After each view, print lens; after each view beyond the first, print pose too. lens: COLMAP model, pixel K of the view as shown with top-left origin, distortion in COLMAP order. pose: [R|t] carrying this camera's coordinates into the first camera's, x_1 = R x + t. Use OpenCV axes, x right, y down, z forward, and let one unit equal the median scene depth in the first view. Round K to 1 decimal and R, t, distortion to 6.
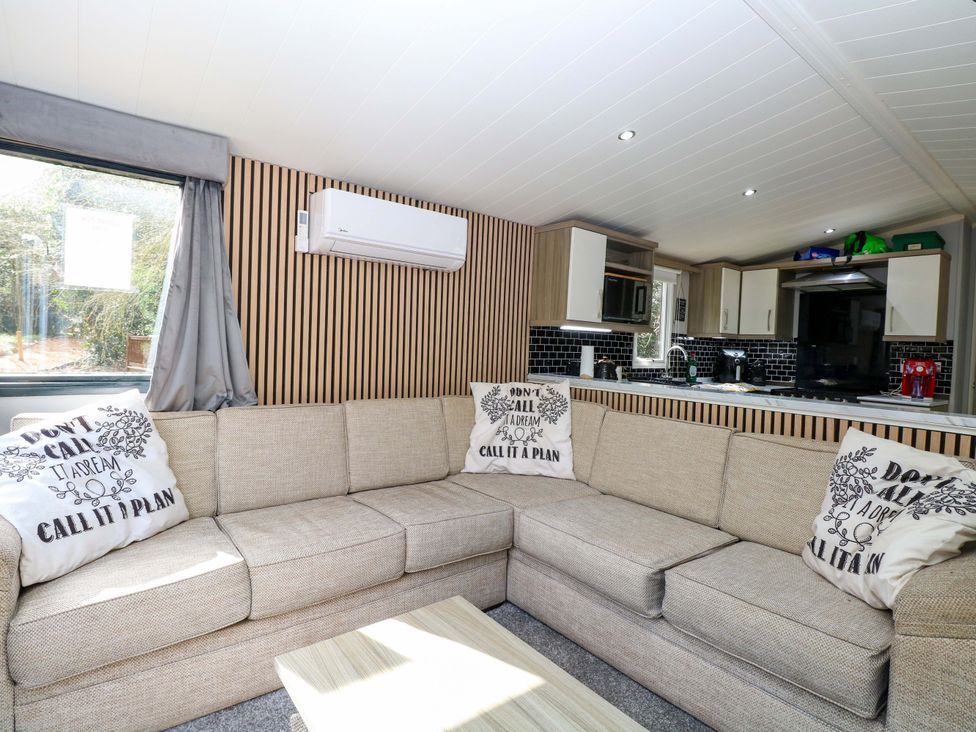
lens RADIAL K [[511.5, 0, 488.6], [0, 511.5, 353.7], [0, 0, 1]] dist [0.002157, -0.014813]
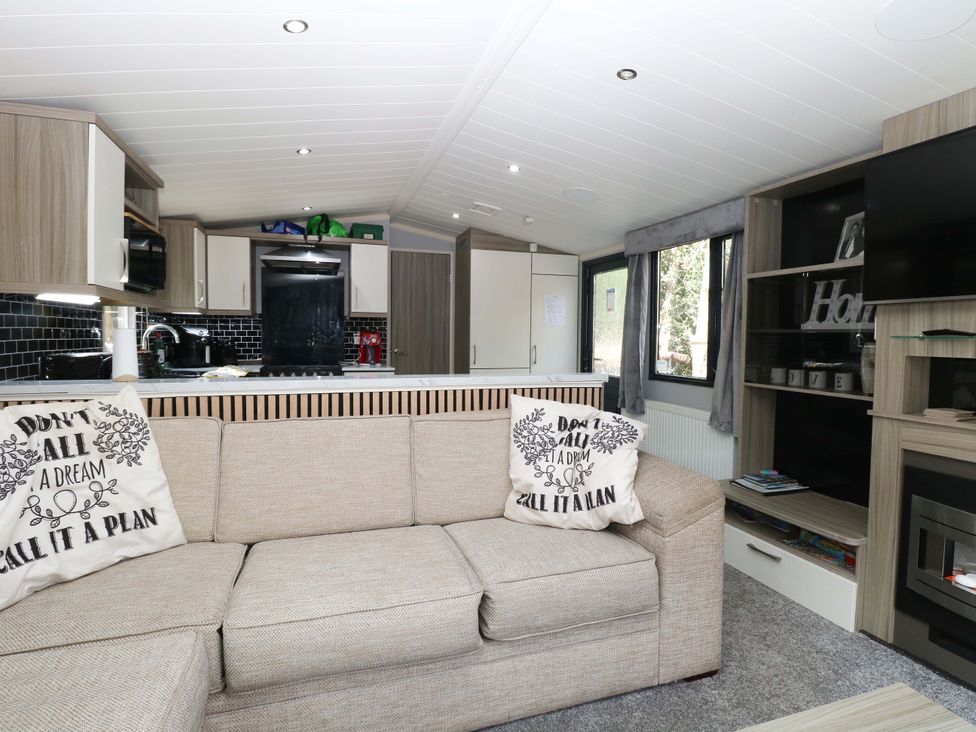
lens RADIAL K [[525.5, 0, 485.4], [0, 525.5, 354.8], [0, 0, 1]] dist [0.002498, -0.015805]
pose [[0.345552, -0.072093, 0.935626, -0.278828], [0.021878, 0.997392, 0.068772, -0.019765], [-0.938145, -0.003295, 0.346228, 0.414529]]
